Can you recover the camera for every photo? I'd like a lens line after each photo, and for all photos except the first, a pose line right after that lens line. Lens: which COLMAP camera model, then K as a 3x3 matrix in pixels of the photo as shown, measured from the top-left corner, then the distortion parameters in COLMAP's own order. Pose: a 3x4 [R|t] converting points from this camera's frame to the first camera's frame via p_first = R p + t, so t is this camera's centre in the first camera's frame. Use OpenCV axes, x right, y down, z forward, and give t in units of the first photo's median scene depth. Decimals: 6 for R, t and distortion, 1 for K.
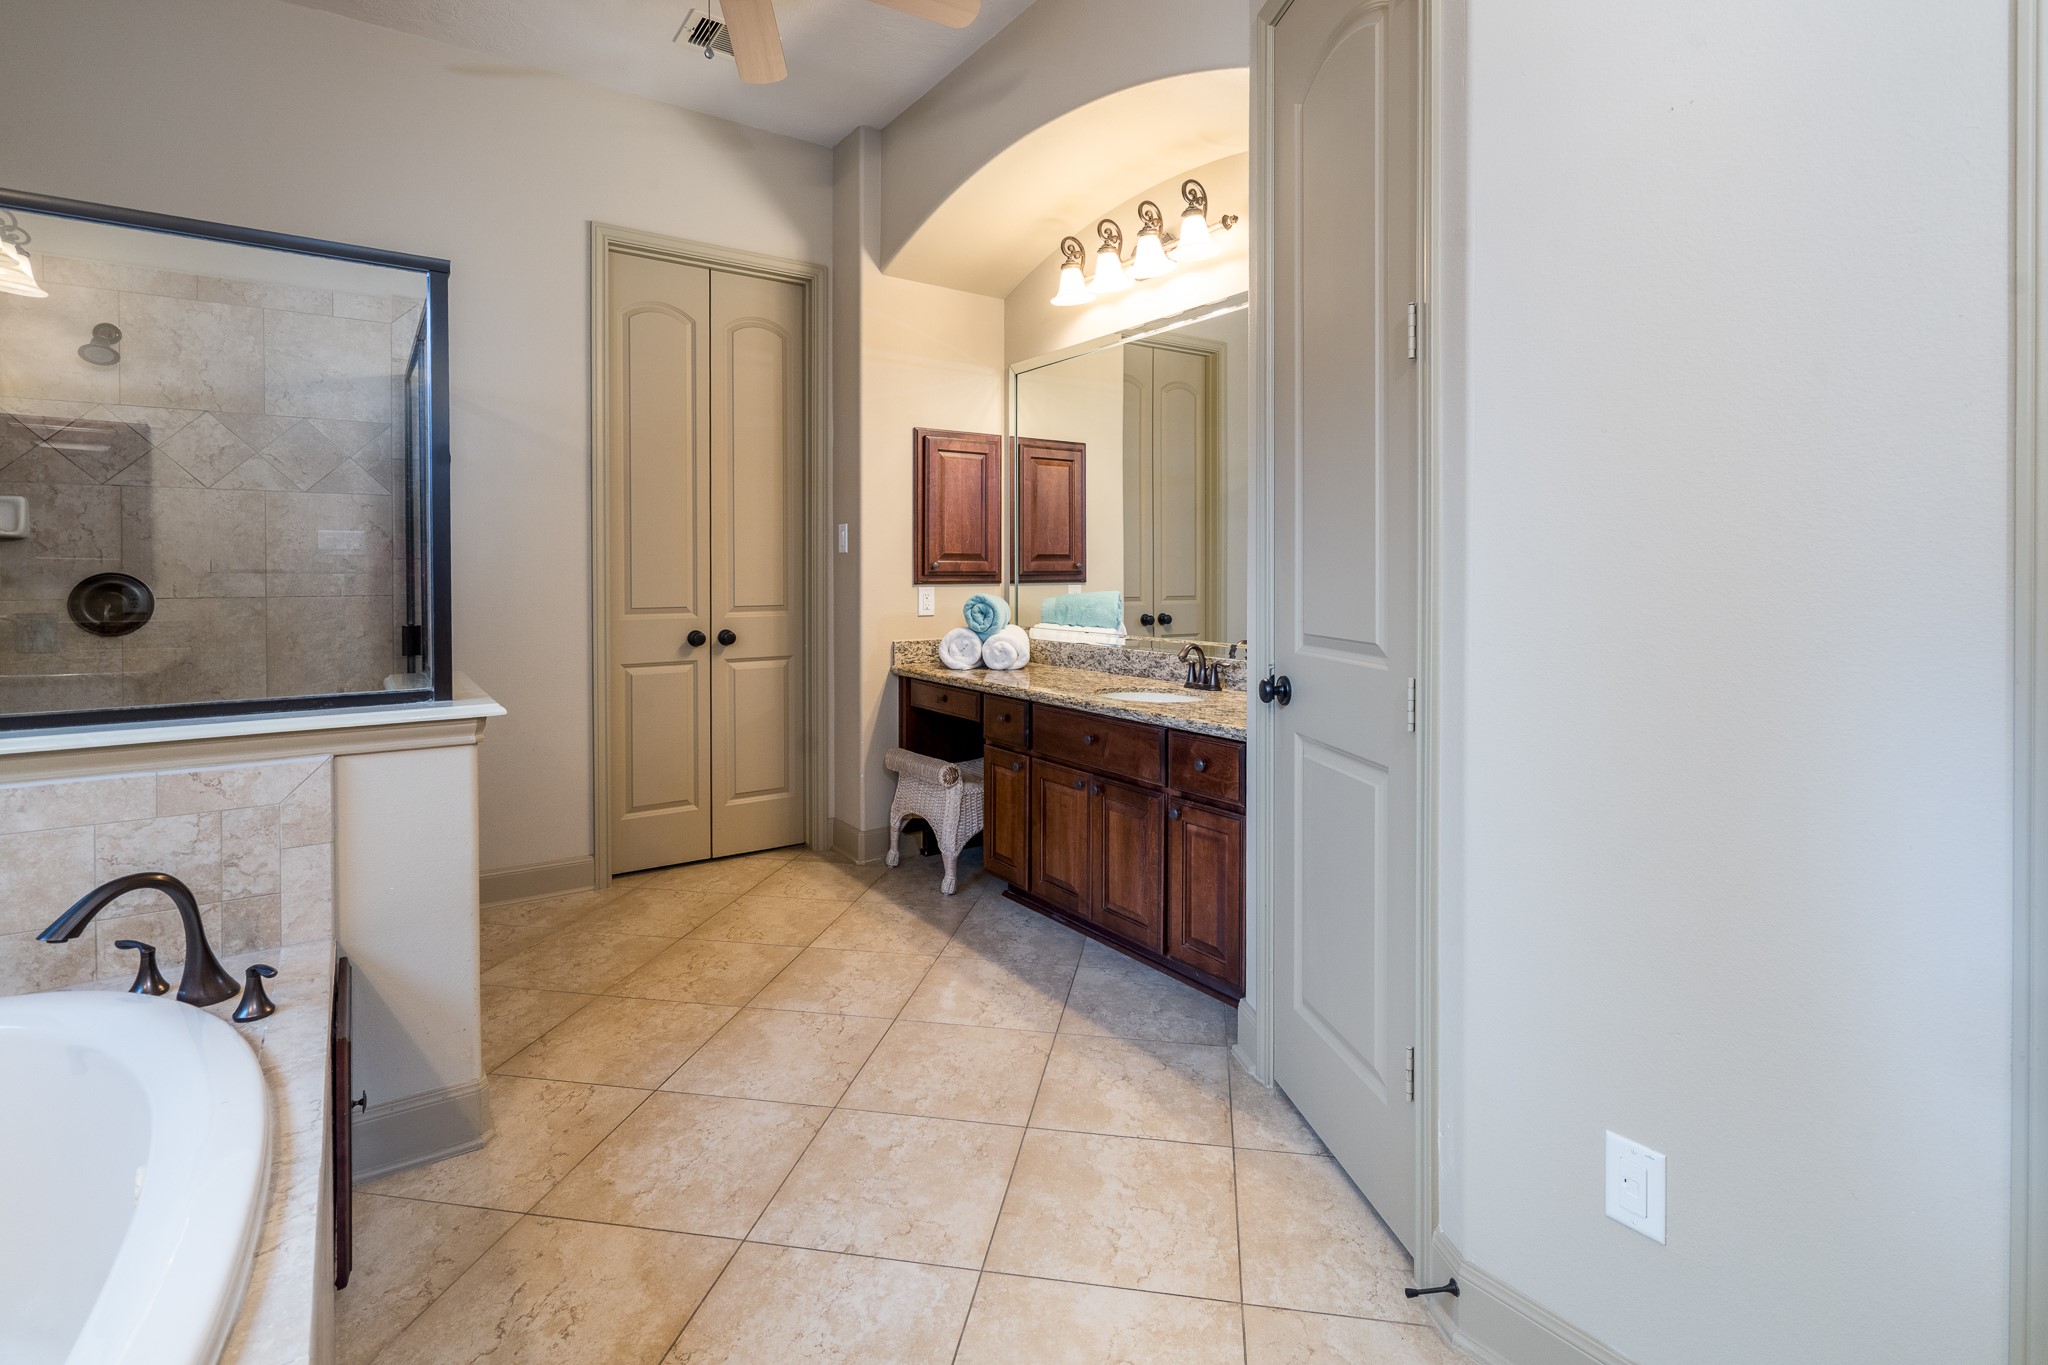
lens RADIAL K [[972.6, 0, 1039.1], [0, 972.6, 574.4], [0, 0, 1]] dist [-0.004598, 0.001846]
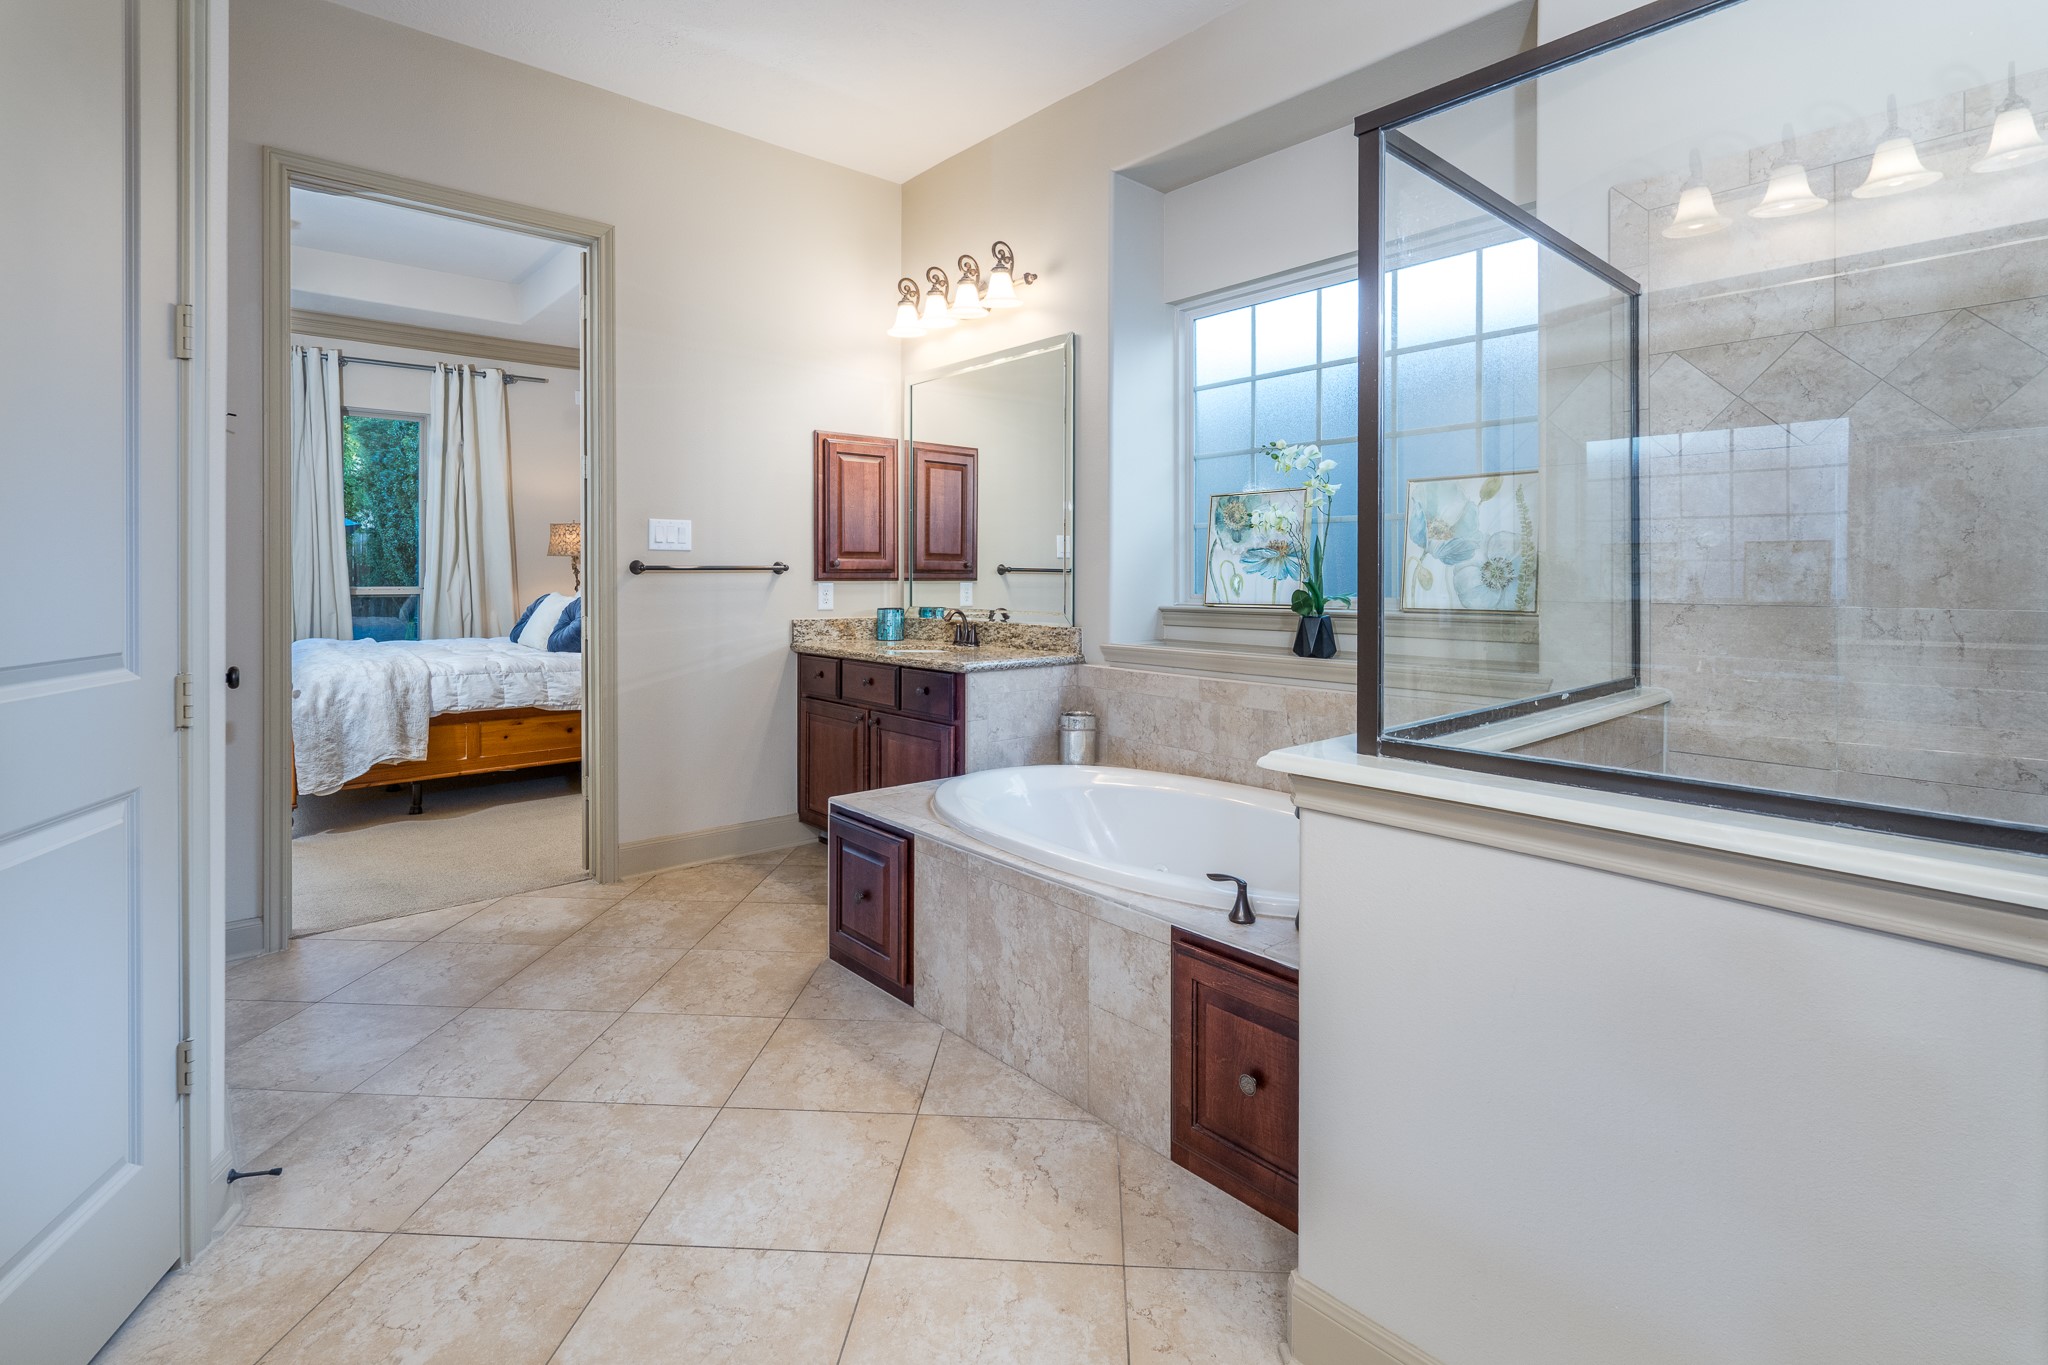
lens RADIAL K [[972.6, 0, 1005.6], [0, 972.6, 587.5], [0, 0, 1]] dist [-0.004598, 0.001846]
pose [[-0.996712, -0.001665, -0.081008, -0.199641], [-0.002843, 0.999892, 0.014434, 0.004511], [0.080975, 0.014617, -0.996609, 1.102568]]
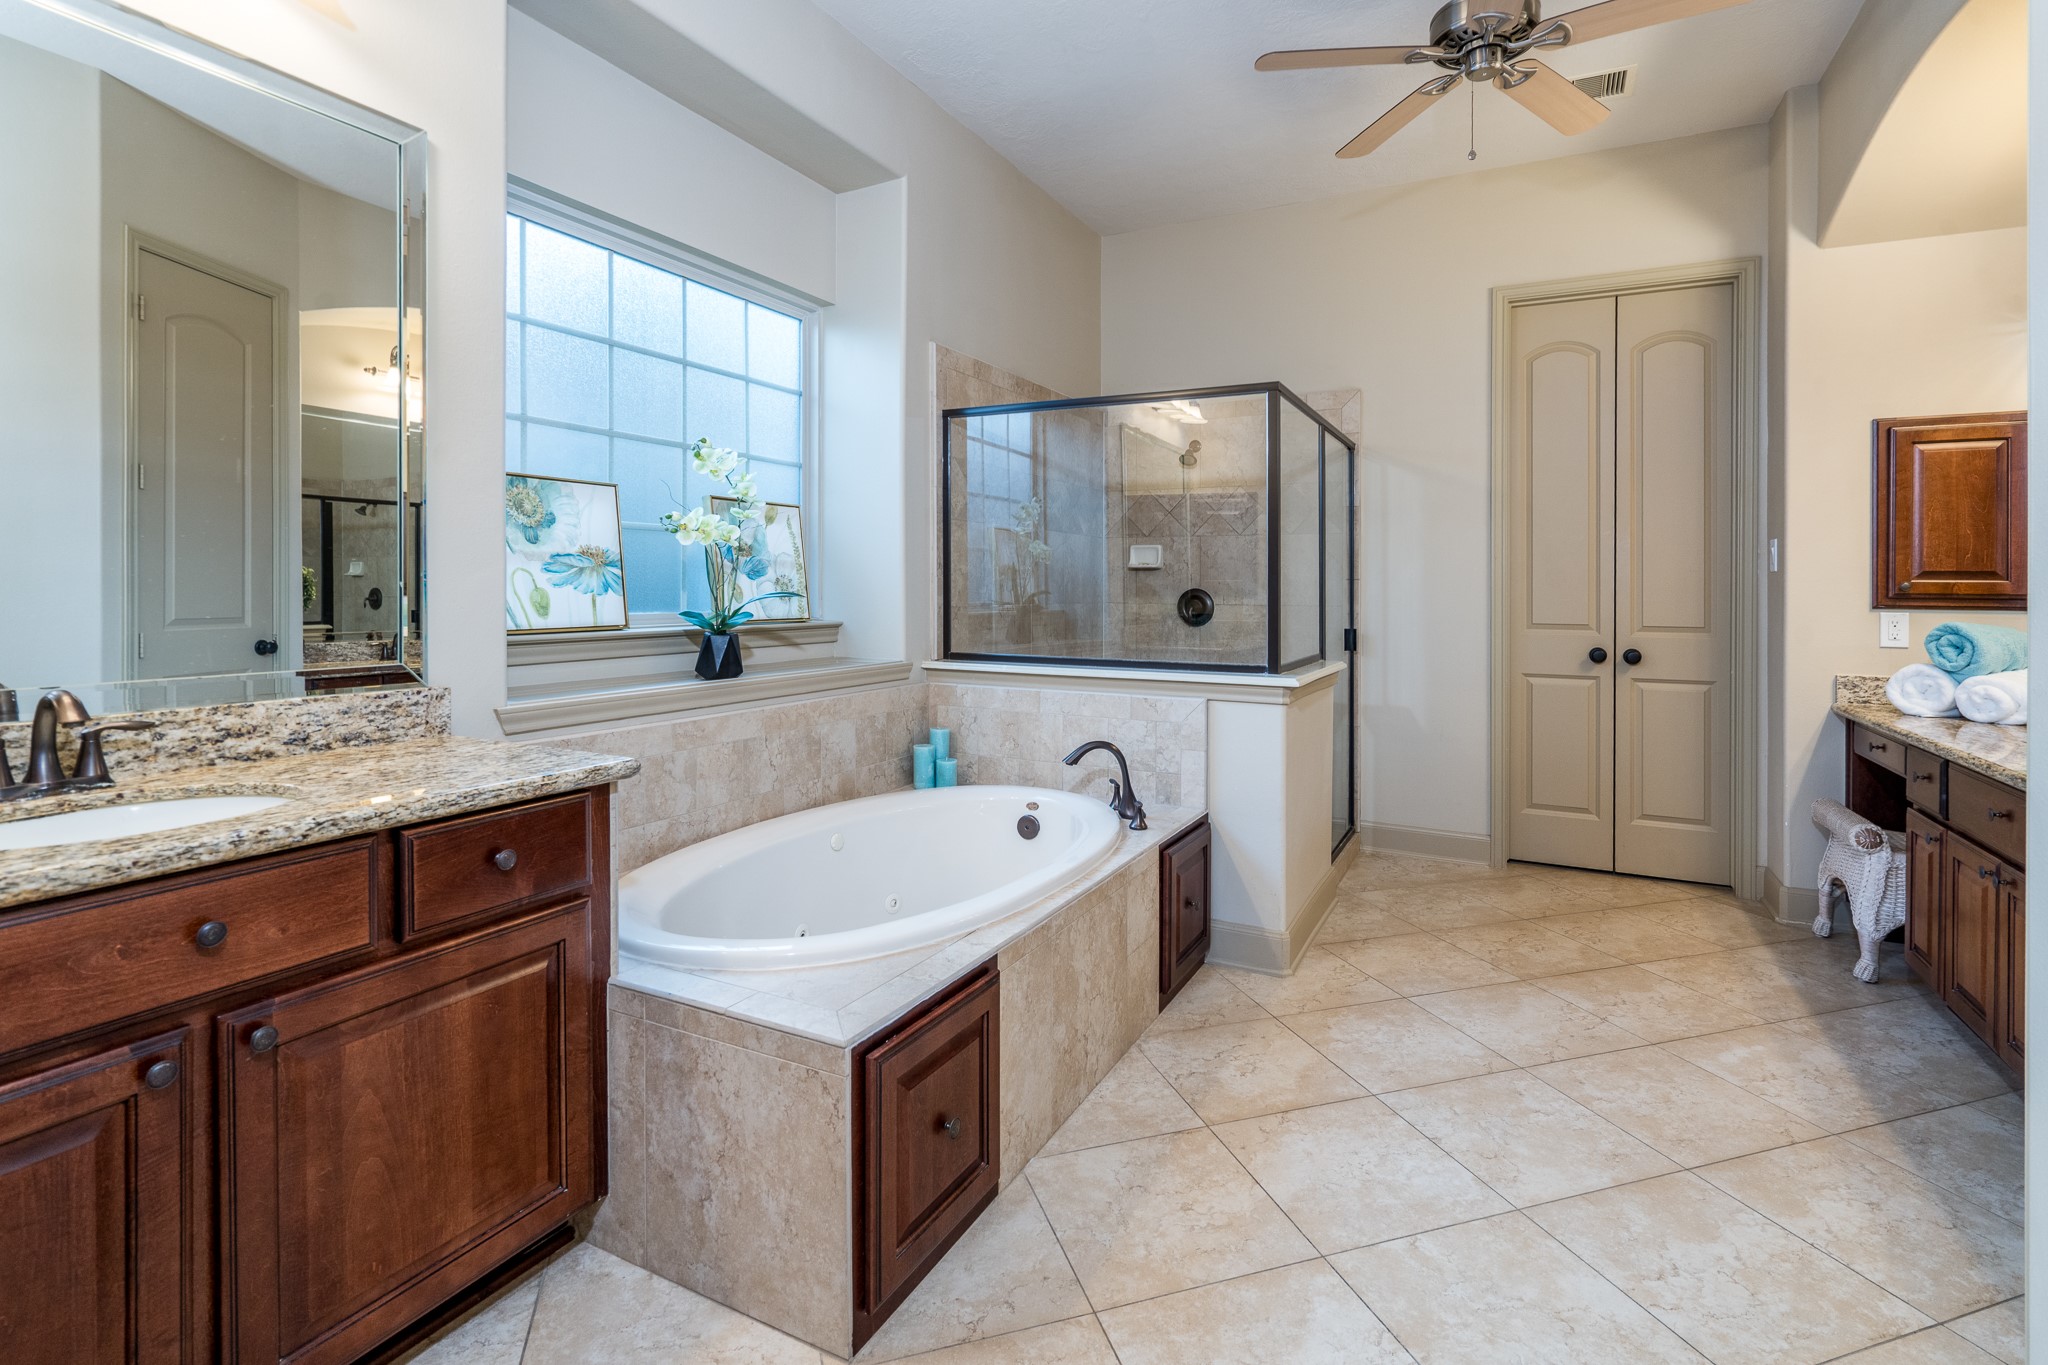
lens RADIAL K [[972.6, 0, 1045.0], [0, 972.6, 587.7], [0, 0, 1]] dist [-0.004598, 0.001846]
pose [[0.465040, 0.003429, -0.885283, 0.367449], [-0.010417, 0.999944, -0.001599, 0.001425], [0.885229, 0.009965, 0.465049, -0.009580]]
